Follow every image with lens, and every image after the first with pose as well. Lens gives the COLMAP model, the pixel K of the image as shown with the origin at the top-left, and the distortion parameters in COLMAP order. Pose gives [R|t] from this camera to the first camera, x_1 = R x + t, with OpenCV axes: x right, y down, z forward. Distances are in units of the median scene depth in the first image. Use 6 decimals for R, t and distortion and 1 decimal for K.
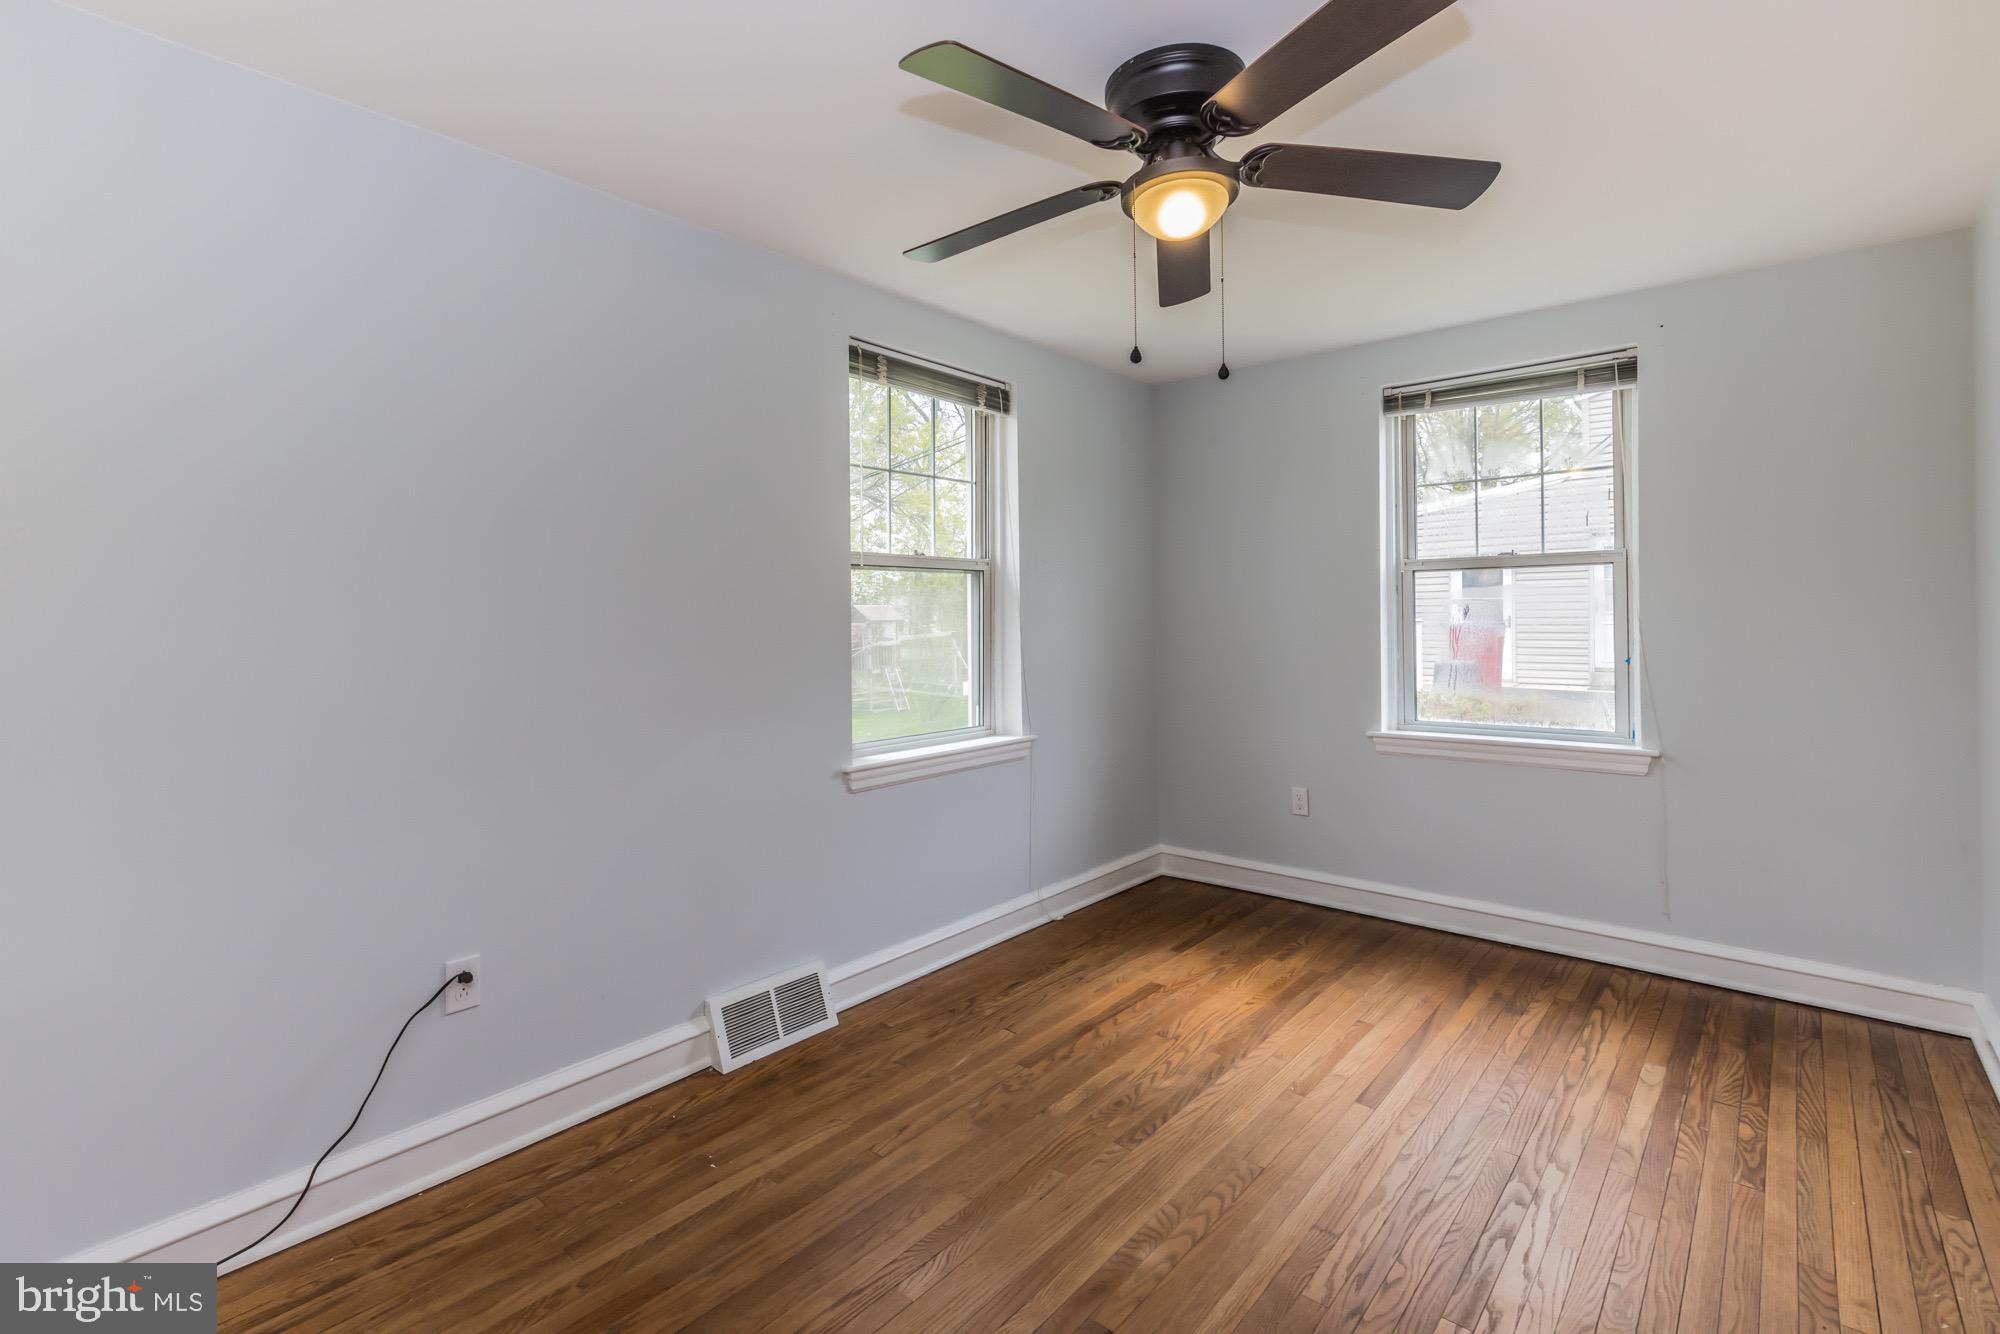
lens RADIAL K [[921.5, 0, 982.9], [0, 921.5, 625.3], [0, 0, 1]] dist [-0.000011, -0.000066]
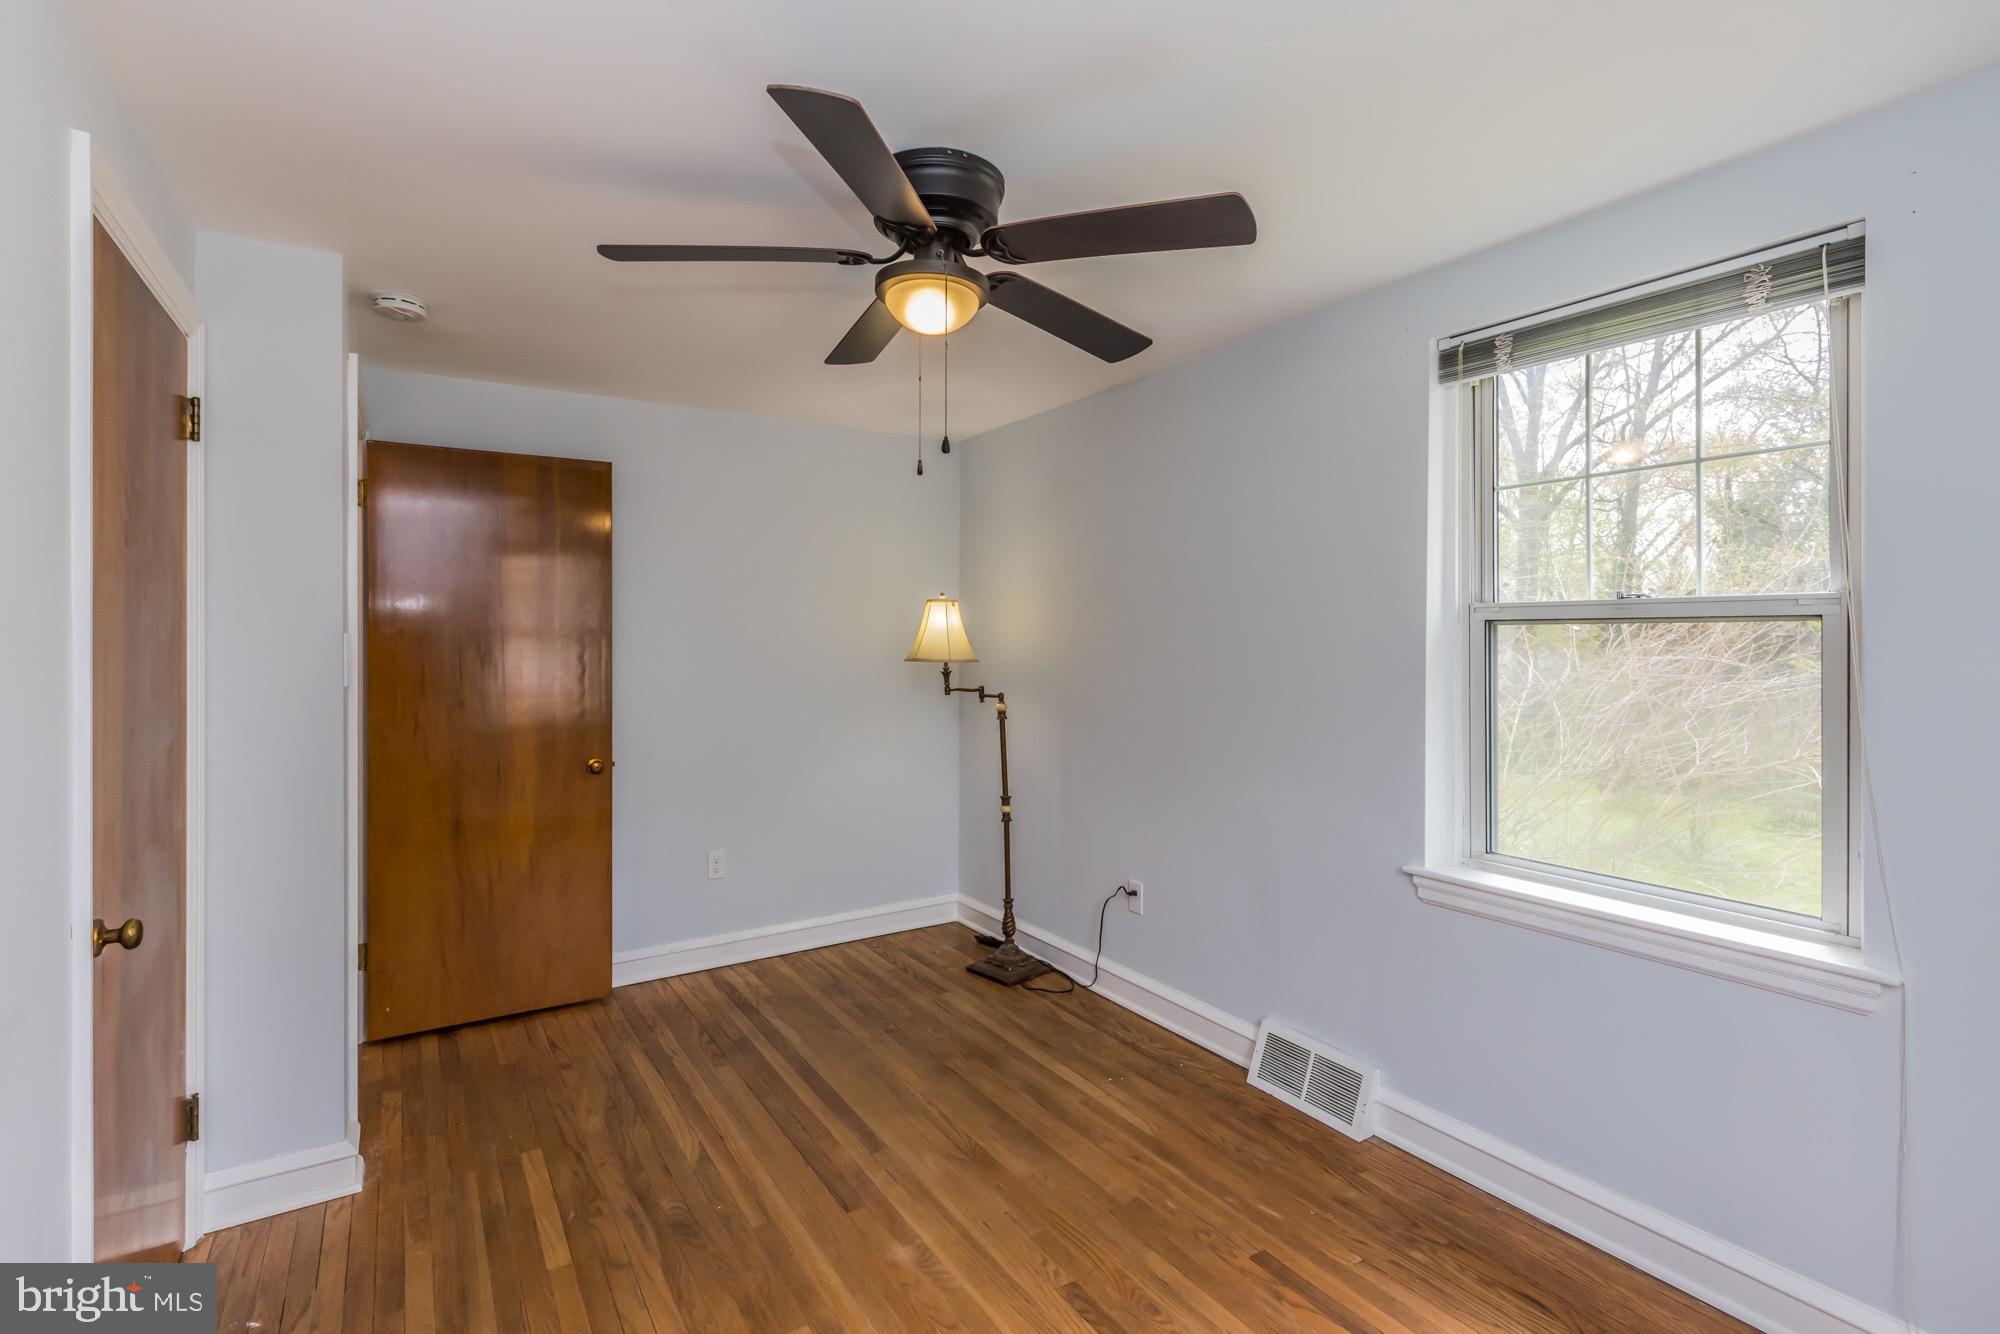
lens RADIAL K [[921.5, 0, 982.9], [0, 921.5, 625.3], [0, 0, 1]] dist [-0.000011, -0.000066]
pose [[-0.286520, -0.000453, -0.958074, 0.961979], [-0.006604, 0.999977, 0.001502, -0.077318], [0.958051, 0.006757, -0.286516, 1.087353]]
